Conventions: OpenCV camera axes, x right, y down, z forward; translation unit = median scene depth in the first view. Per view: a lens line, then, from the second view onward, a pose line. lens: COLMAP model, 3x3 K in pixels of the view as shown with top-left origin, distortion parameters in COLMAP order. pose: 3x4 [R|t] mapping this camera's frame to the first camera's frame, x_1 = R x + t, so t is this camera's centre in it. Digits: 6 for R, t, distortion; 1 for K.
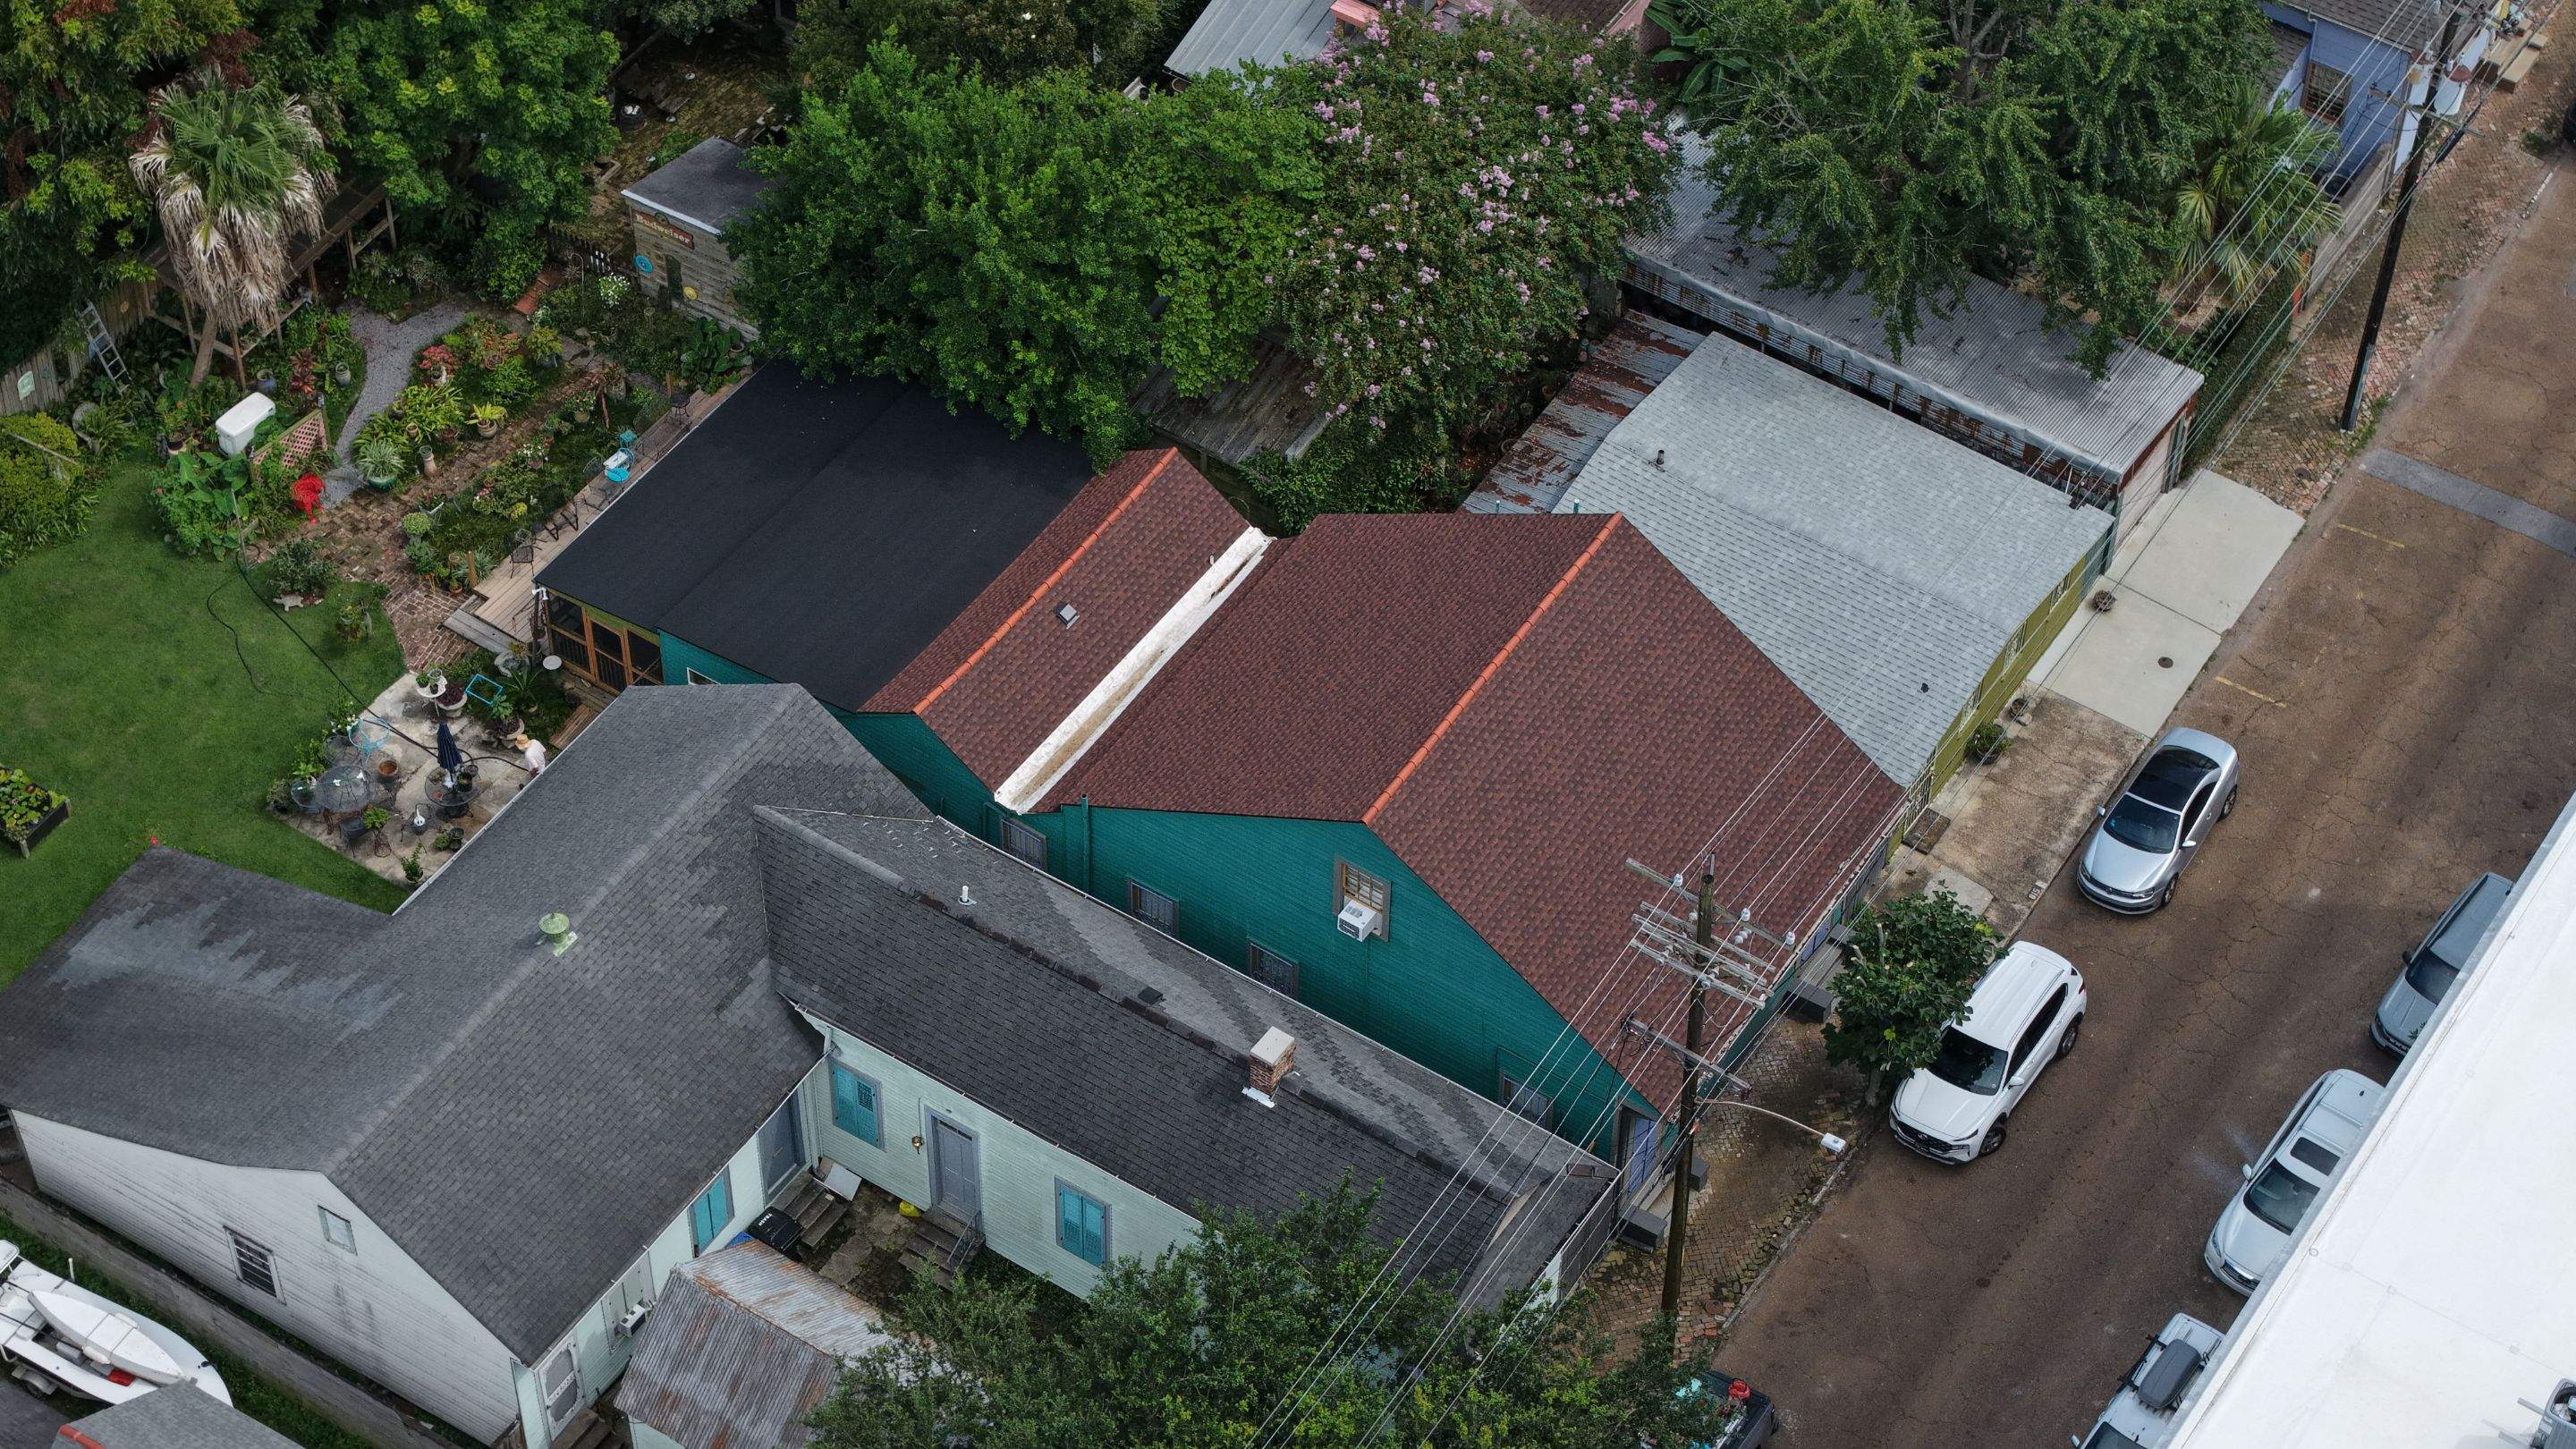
lens RADIAL K [[5428.9, 0, 1288.0], [0, 5428.9, 724.5], [0, 0, 1]] dist [-0.202692, 0.703972]
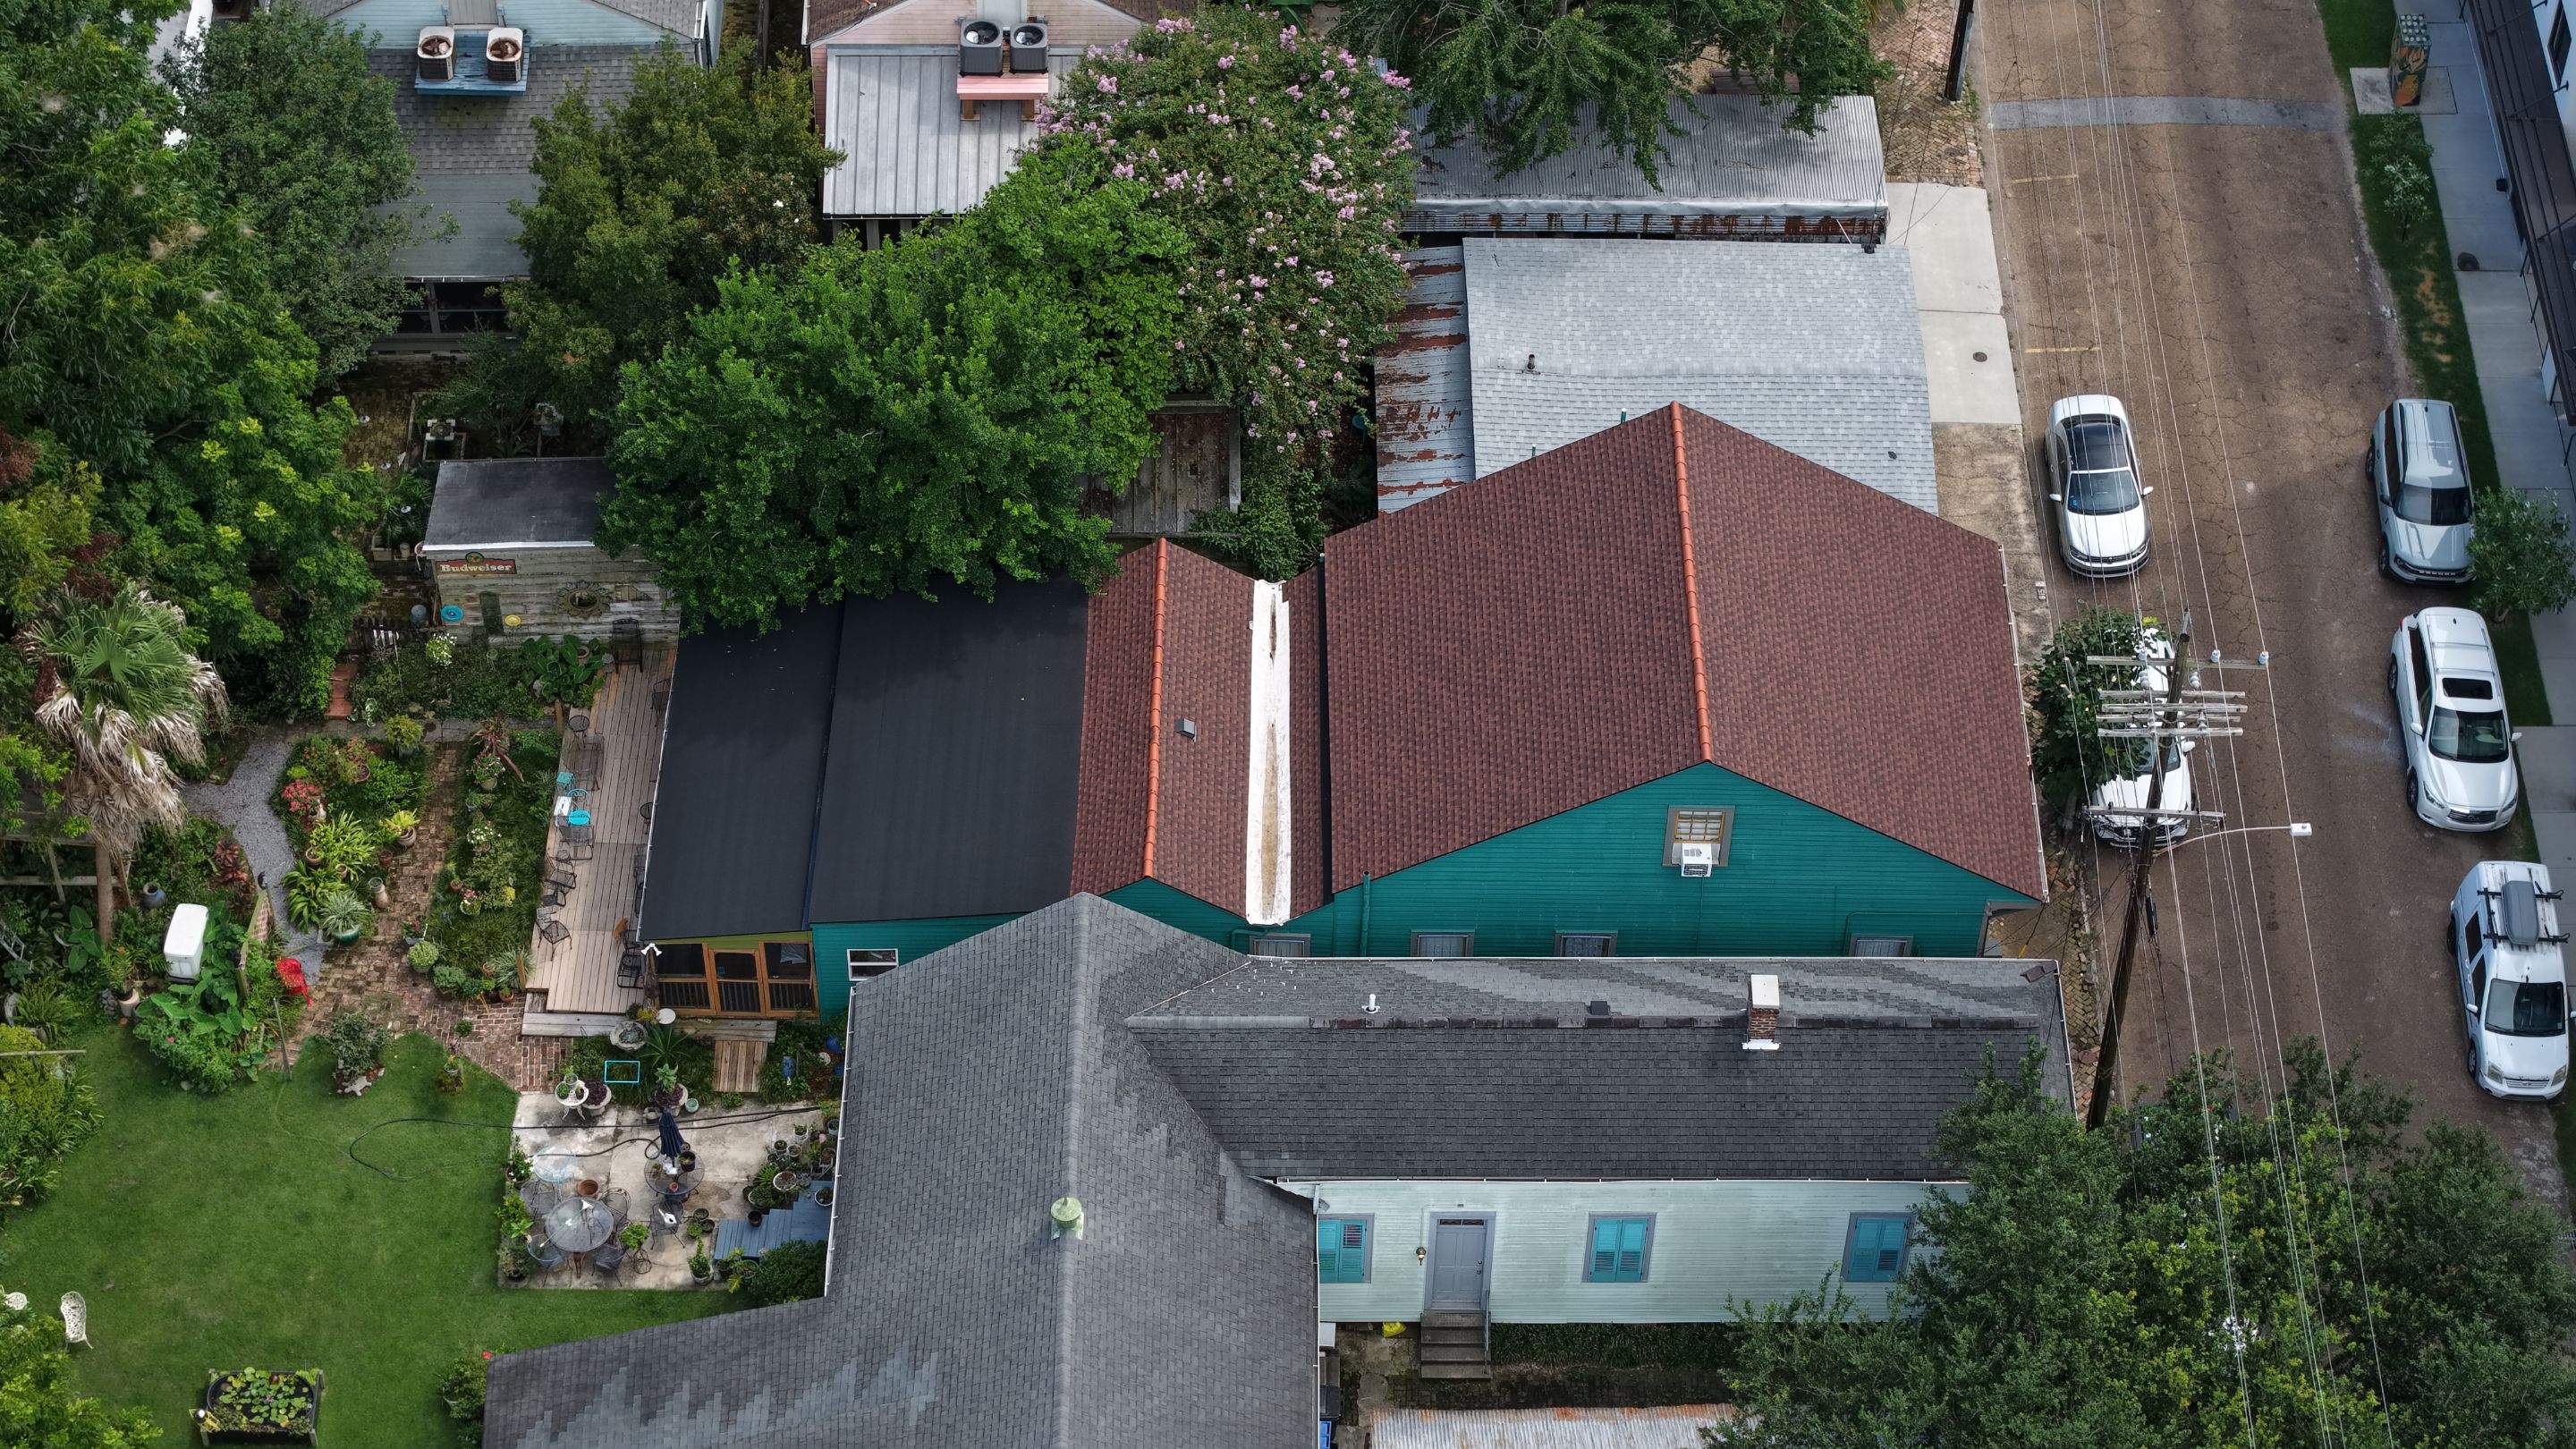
lens RADIAL K [[5428.9, 0, 1288.0], [0, 5428.9, 724.5], [0, 0, 1]] dist [-0.202692, 0.703972]
pose [[0.834515, -0.413625, 0.364005, -0.367534], [0.409806, 0.907547, 0.091742, -0.099638], [-0.368298, 0.072611, 0.926868, 0.080940]]
